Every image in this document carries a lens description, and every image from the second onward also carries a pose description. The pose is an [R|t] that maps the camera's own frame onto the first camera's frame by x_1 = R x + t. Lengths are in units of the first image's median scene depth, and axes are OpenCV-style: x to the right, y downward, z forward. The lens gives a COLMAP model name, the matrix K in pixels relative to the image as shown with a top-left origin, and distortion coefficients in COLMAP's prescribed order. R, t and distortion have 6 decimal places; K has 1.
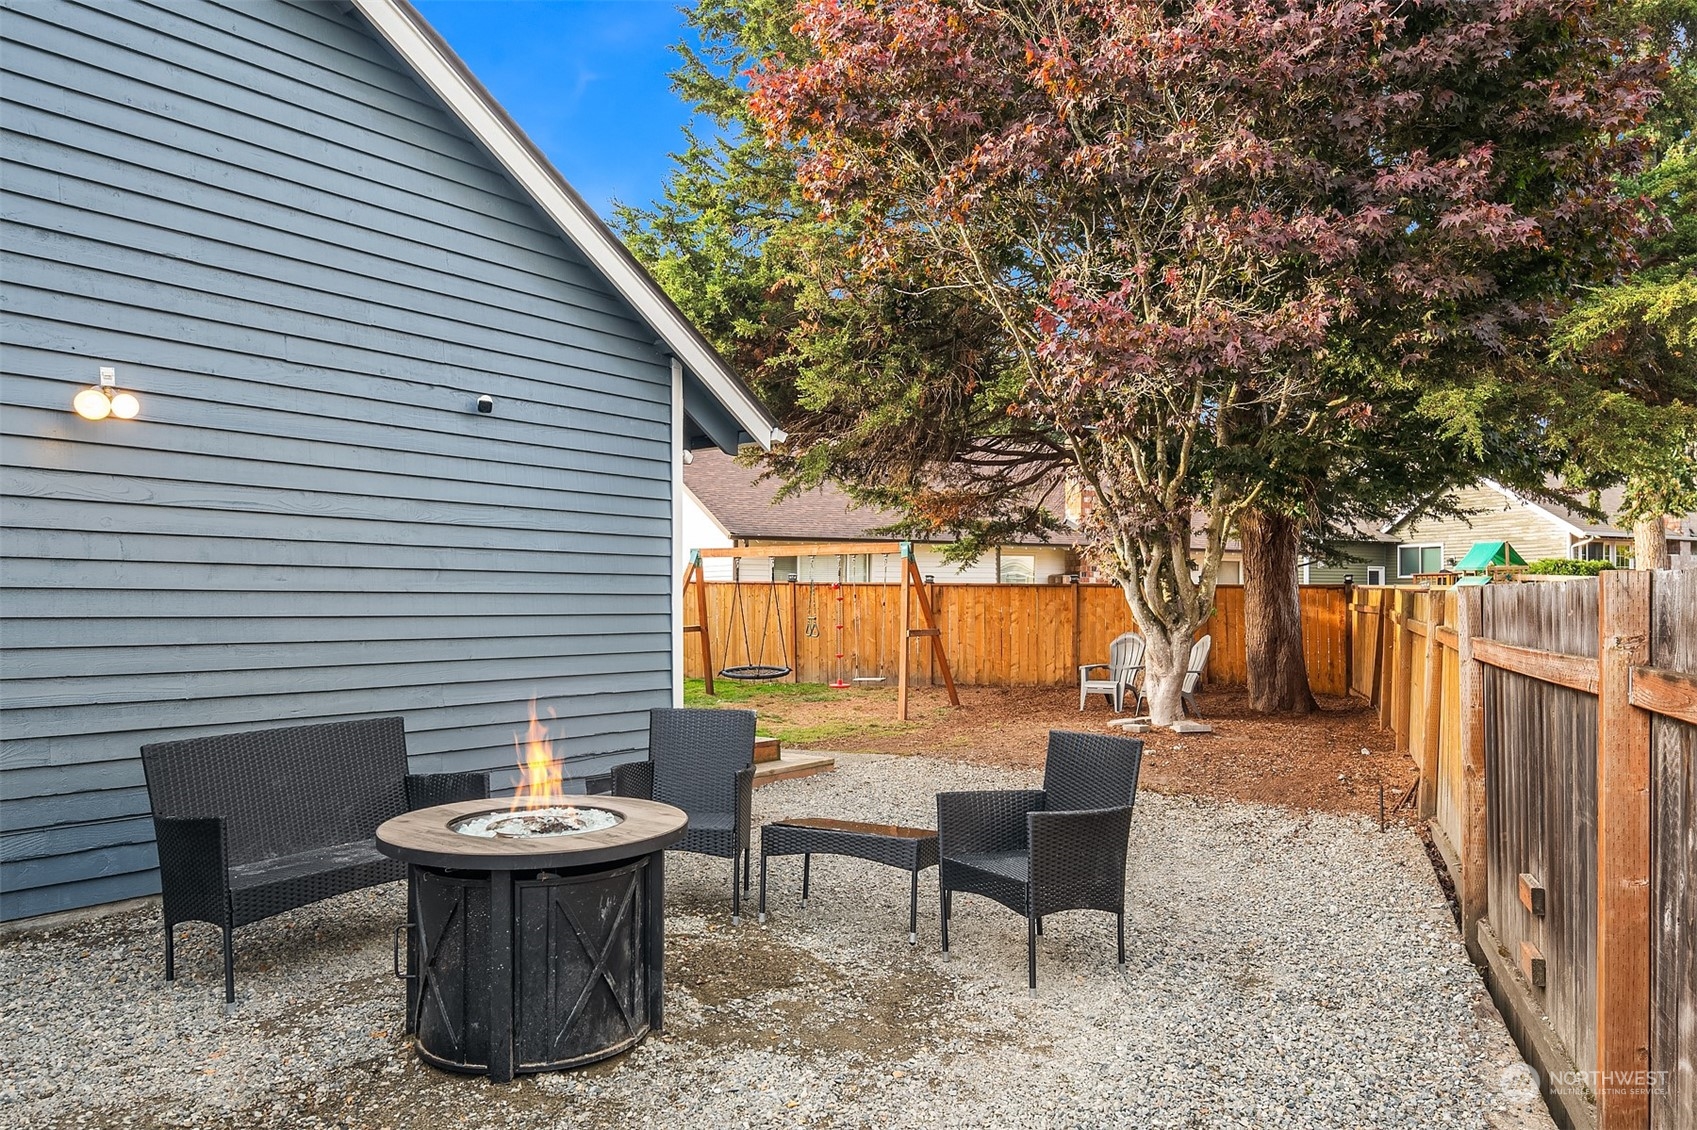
lens RADIAL K [[1136.6, 0, 848.8], [0, 1136.6, 594.0], [0, 0, 1]] dist [-0.009065, -0.003625]
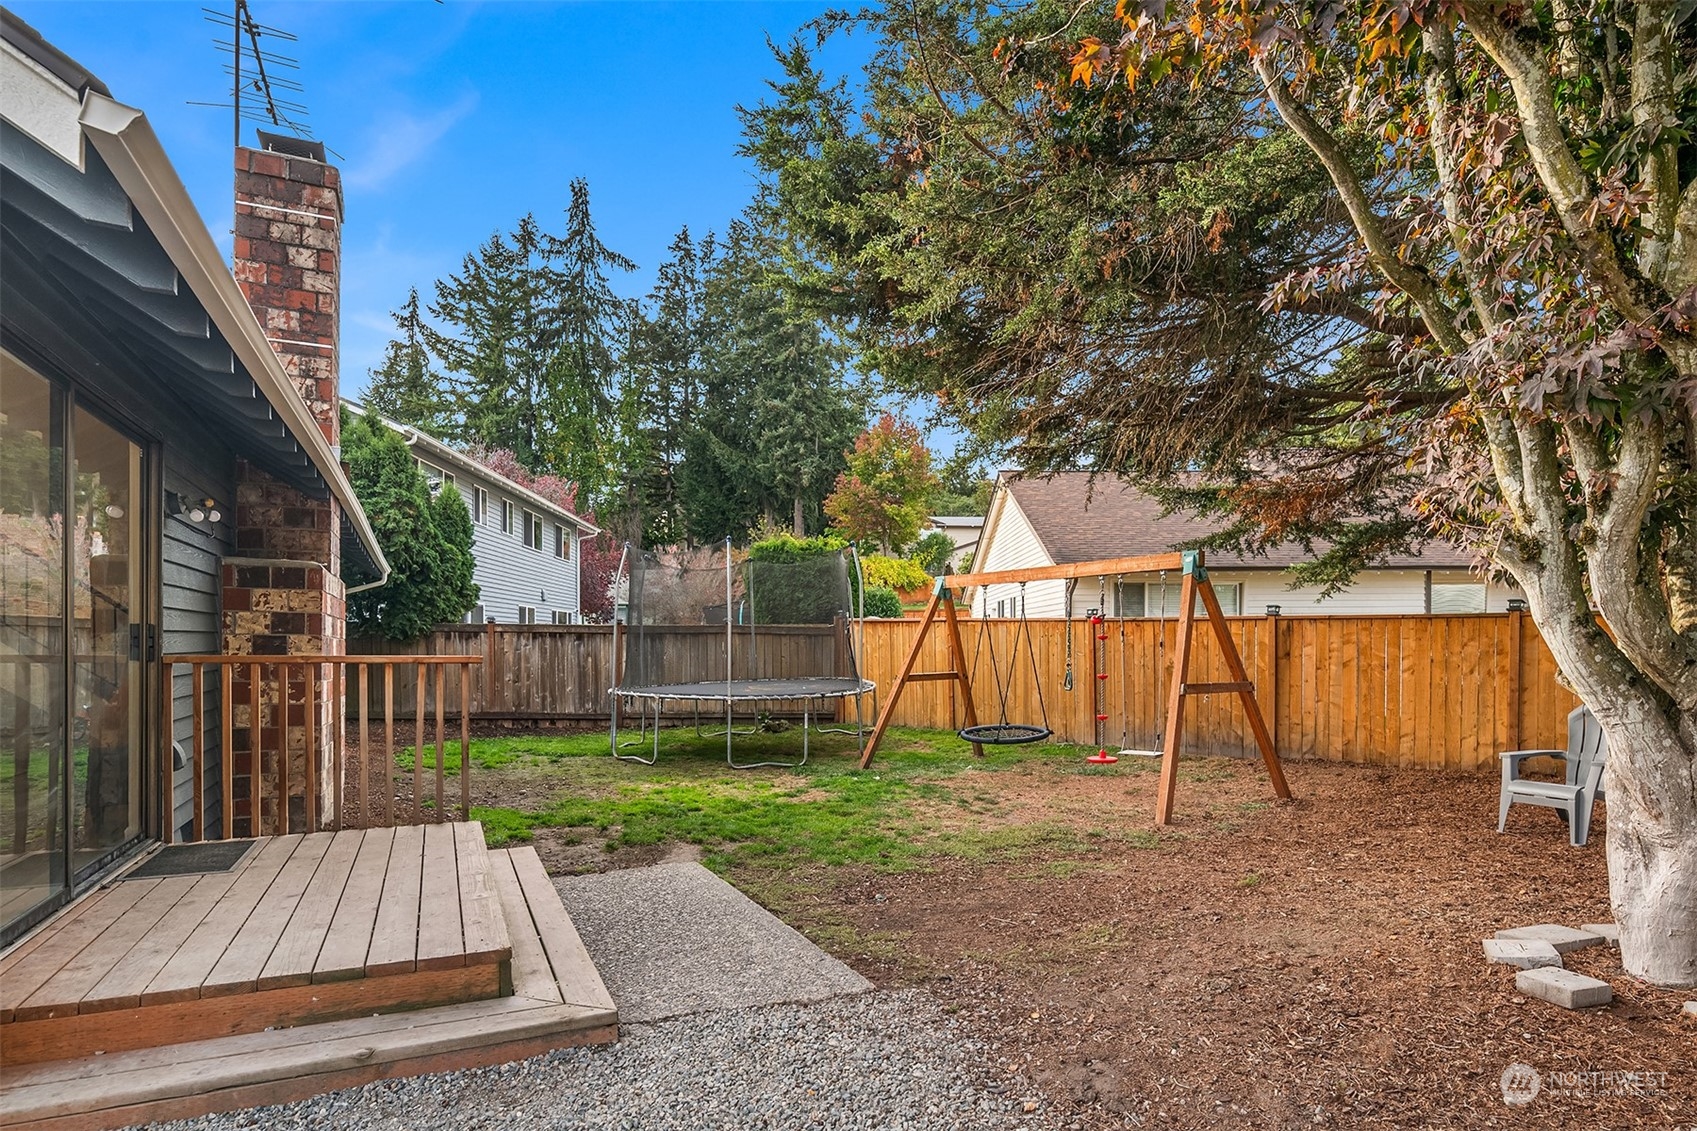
lens RADIAL K [[930.6, 0, 849.7], [0, 930.6, 659.2], [0, 0, 1]] dist [-0.004746, -0.002033]
pose [[0.887462, 0.004793, -0.460856, 0.115367], [0.004407, 0.999812, 0.018884, 0.006054], [0.460860, -0.018790, 0.887274, 0.394823]]
